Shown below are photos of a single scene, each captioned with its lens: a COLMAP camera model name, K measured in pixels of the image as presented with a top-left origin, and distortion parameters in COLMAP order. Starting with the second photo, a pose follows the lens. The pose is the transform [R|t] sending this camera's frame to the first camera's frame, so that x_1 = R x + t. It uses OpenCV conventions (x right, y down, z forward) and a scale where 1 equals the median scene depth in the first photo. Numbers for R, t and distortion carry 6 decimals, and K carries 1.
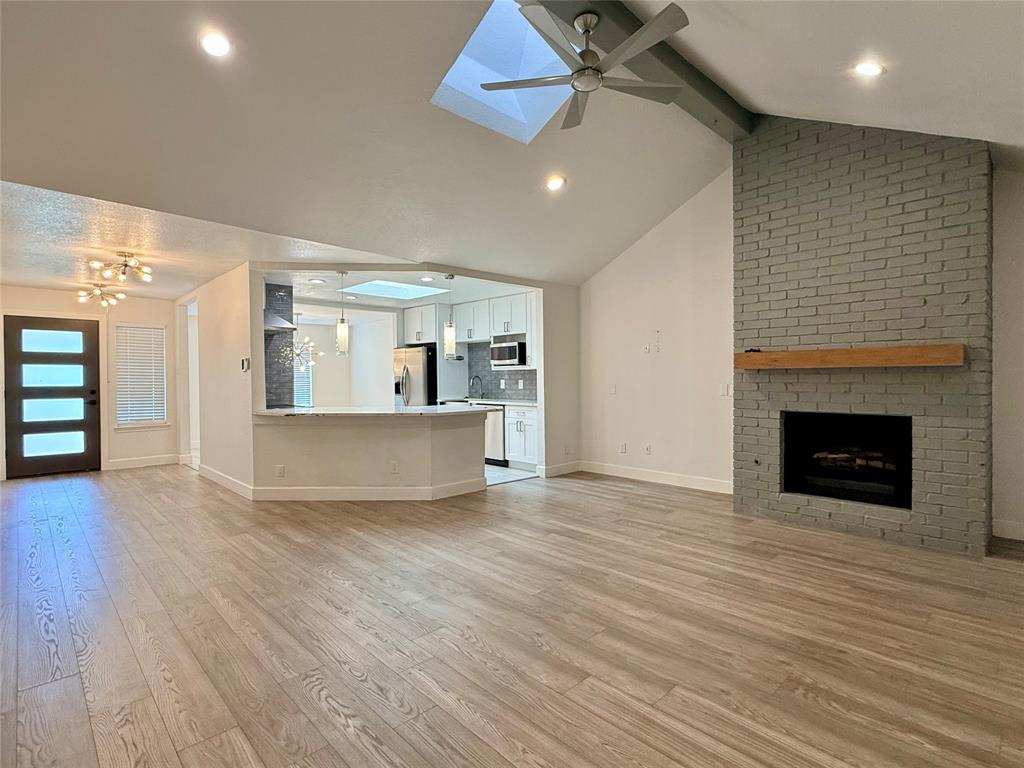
lens RADIAL K [[515.8, 0, 510.7], [0, 515.8, 382.5], [0, 0, 1]] dist [-0.000760, -0.000247]
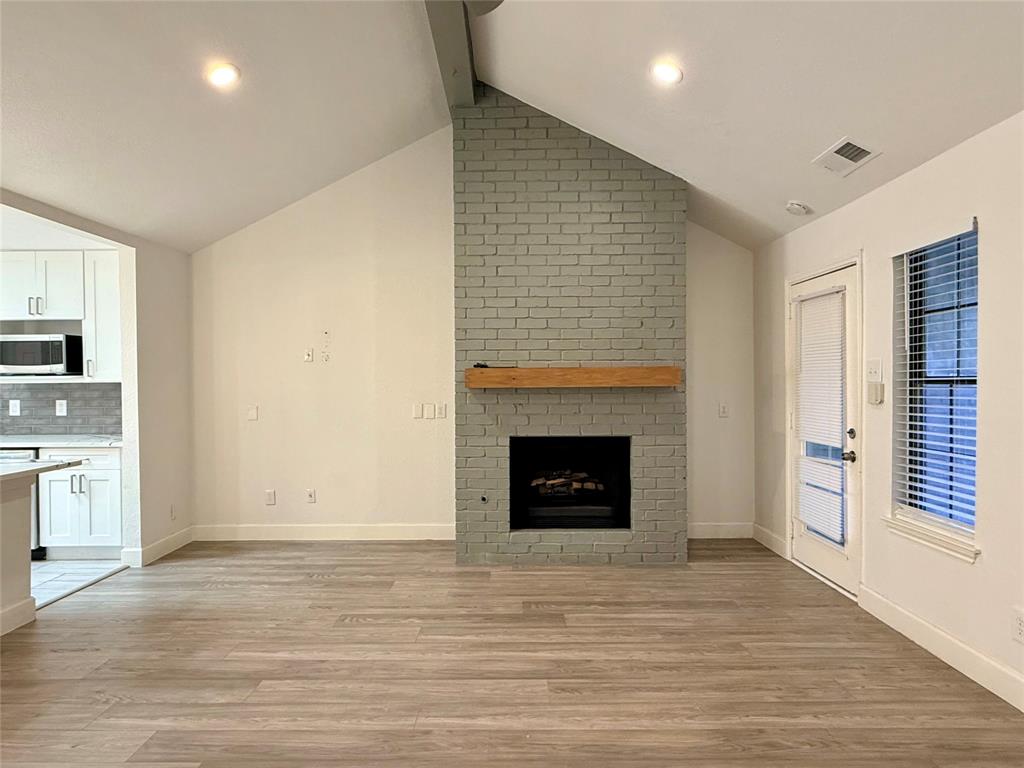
lens RADIAL K [[588.6, 0, 512.1], [0, 588.6, 382.3], [0, 0, 1]] dist [-0.002599, 0.002499]
pose [[0.692857, -0.000066, 0.721075, -0.187934], [0.007578, 0.999945, -0.007190, -0.029478], [-0.721035, 0.010447, 0.692820, 0.330039]]
